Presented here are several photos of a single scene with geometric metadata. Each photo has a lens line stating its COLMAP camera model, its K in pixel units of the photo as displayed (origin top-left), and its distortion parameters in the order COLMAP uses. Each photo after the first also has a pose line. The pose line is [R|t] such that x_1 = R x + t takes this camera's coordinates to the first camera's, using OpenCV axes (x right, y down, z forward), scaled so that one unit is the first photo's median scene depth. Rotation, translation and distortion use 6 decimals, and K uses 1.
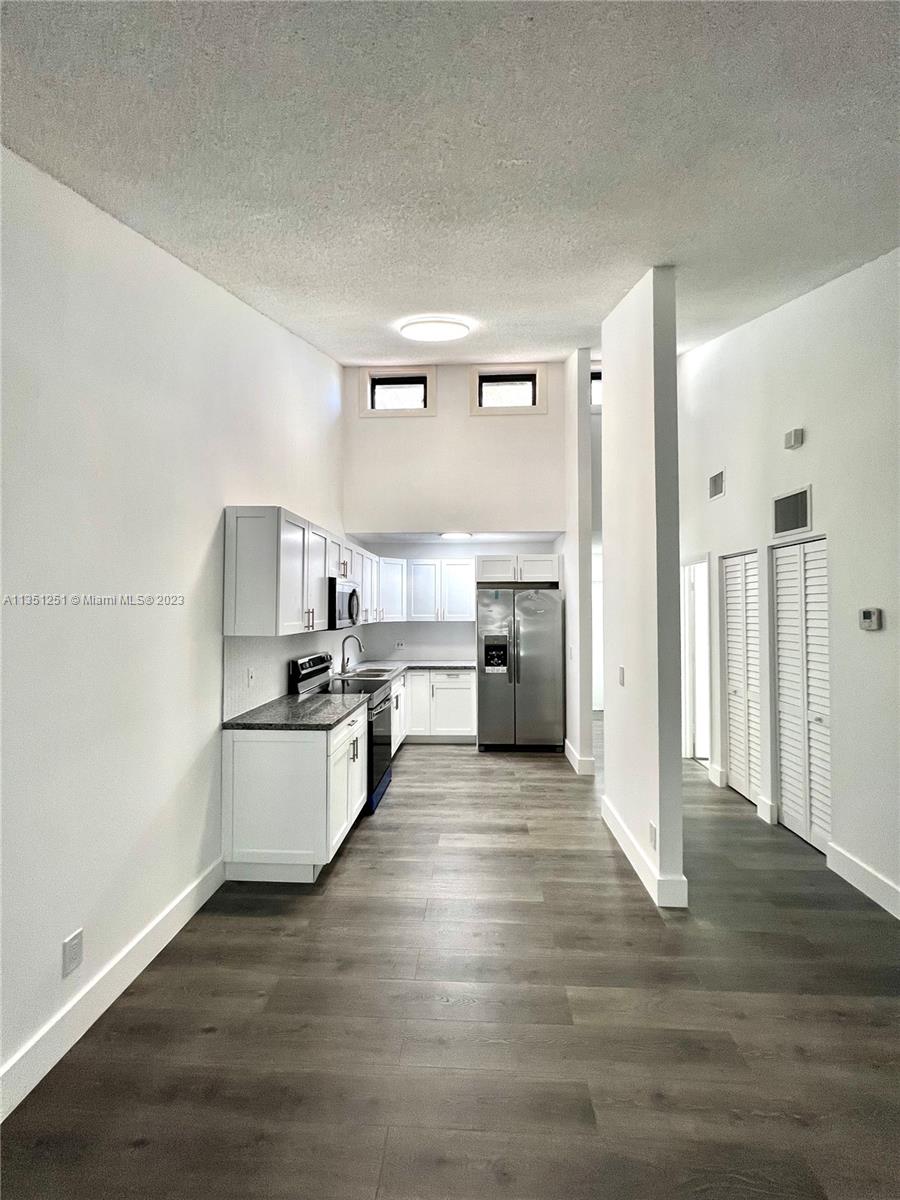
lens RADIAL K [[478.0, 0, 453.3], [0, 478.0, 599.3], [0, 0, 1]] dist [-0.000944, -0.000087]
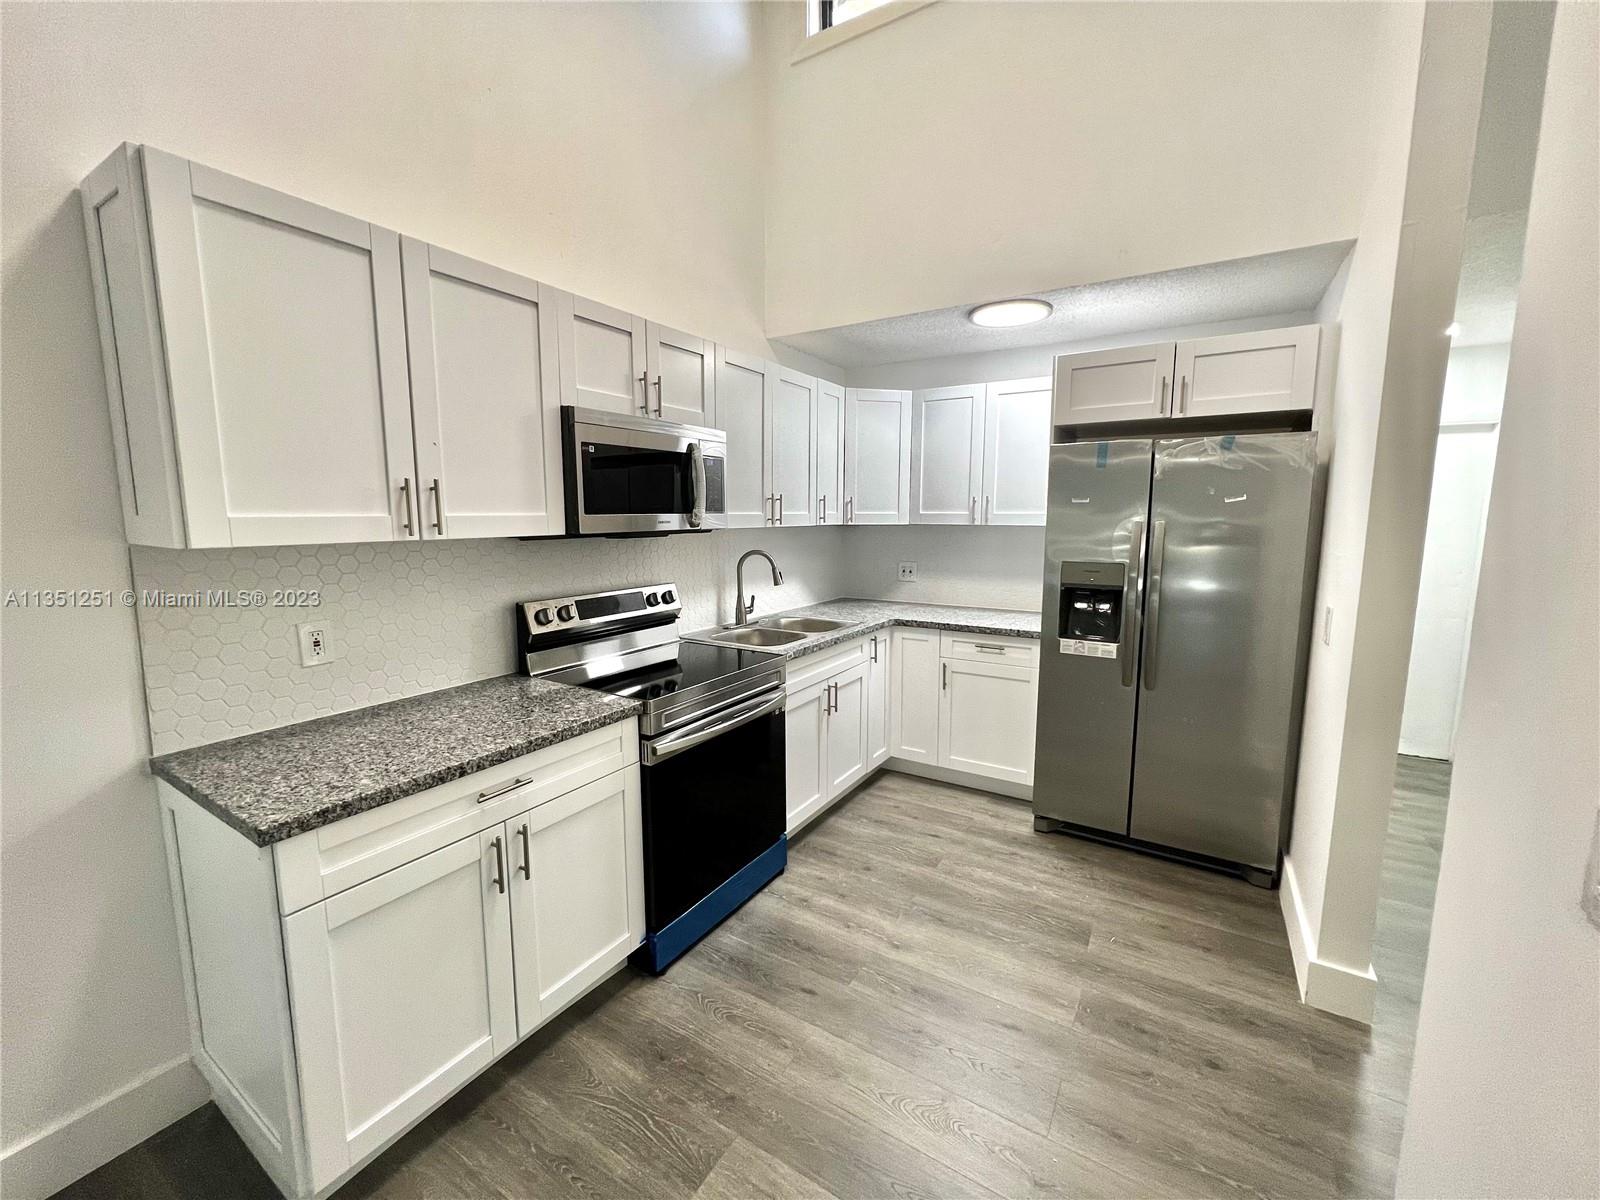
lens RADIAL K [[641.1, 0, 795.8], [0, 641.1, 595.4], [0, 0, 1]] dist [-0.001147, 0.000247]
pose [[0.872930, 0.064238, -0.483597, 0.135812], [0.008797, 0.989059, 0.147259, 0.024195], [0.487766, -0.132801, 0.862814, 0.440738]]
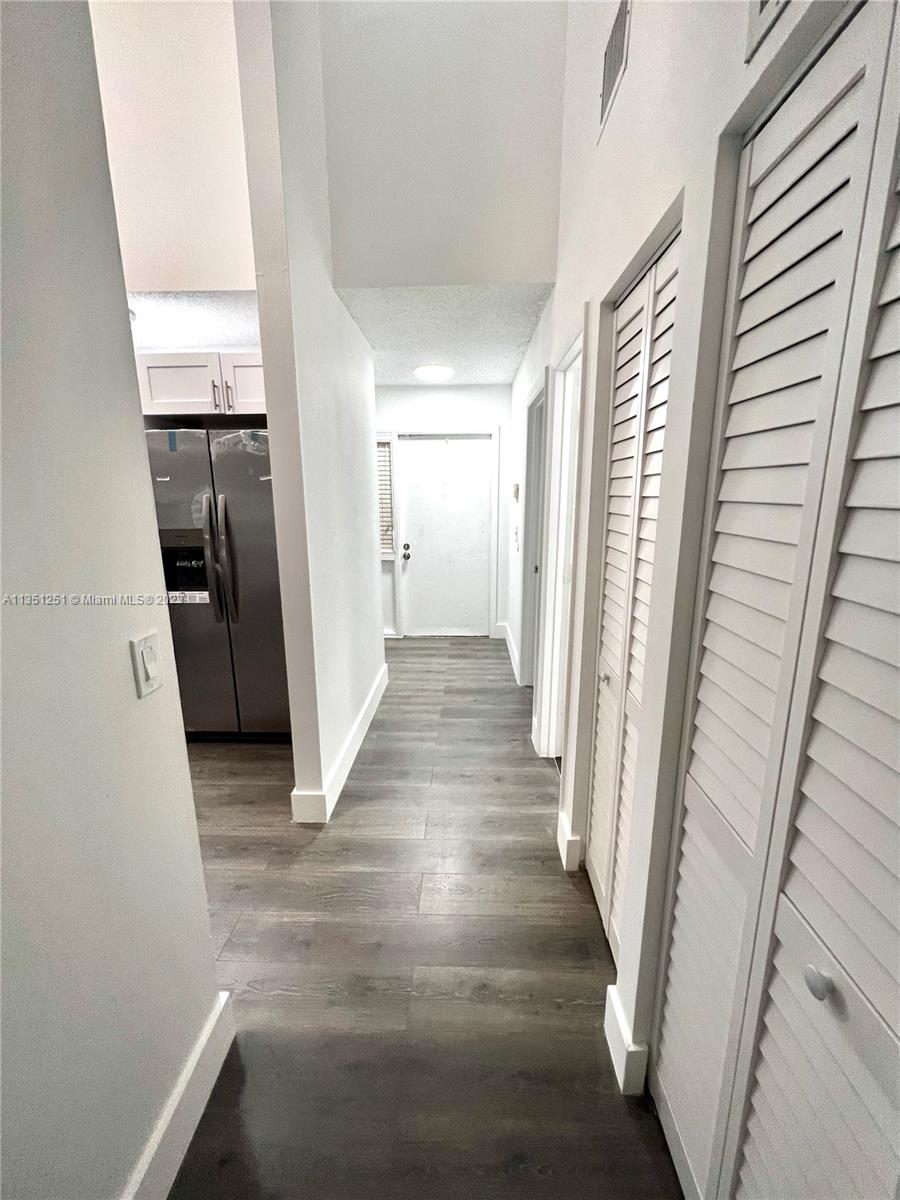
lens RADIAL K [[494.3, 0, 452.1], [0, 494.3, 596.5], [0, 0, 1]] dist [0.018835, 0.000028]
pose [[0.999727, -0.008050, 0.021949, 0.365279], [0.002603, 0.971342, 0.237673, 0.023734], [-0.023233, -0.237551, 0.971097, 0.499763]]
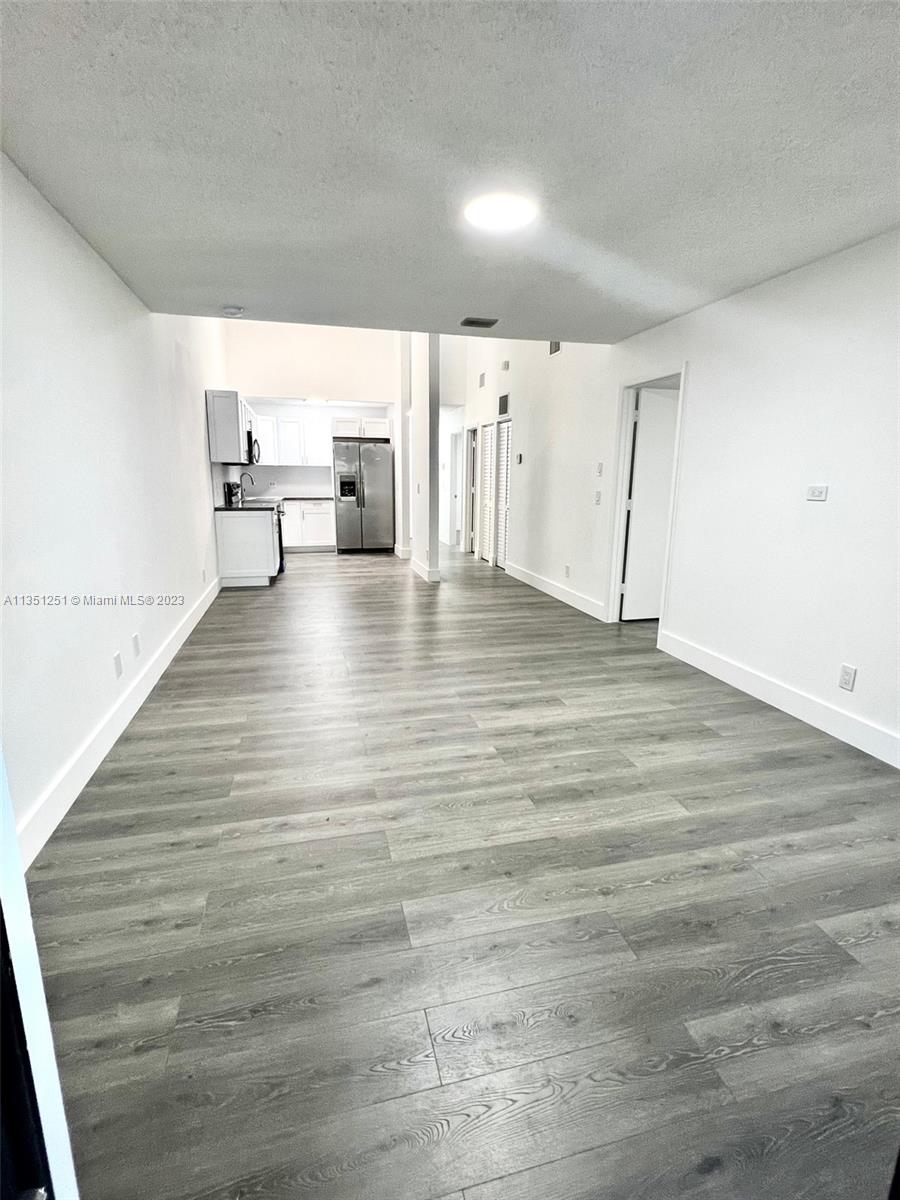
lens RADIAL K [[573.2, 0, 450.0], [0, 573.2, 600.0], [0, 0, 1]] dist [0.000405, -0.000100]
pose [[0.955149, -0.050430, 0.291801, -0.147427], [-0.019416, 0.972607, 0.231644, 0.036195], [-0.295490, -0.226920, 0.928005, -0.831825]]
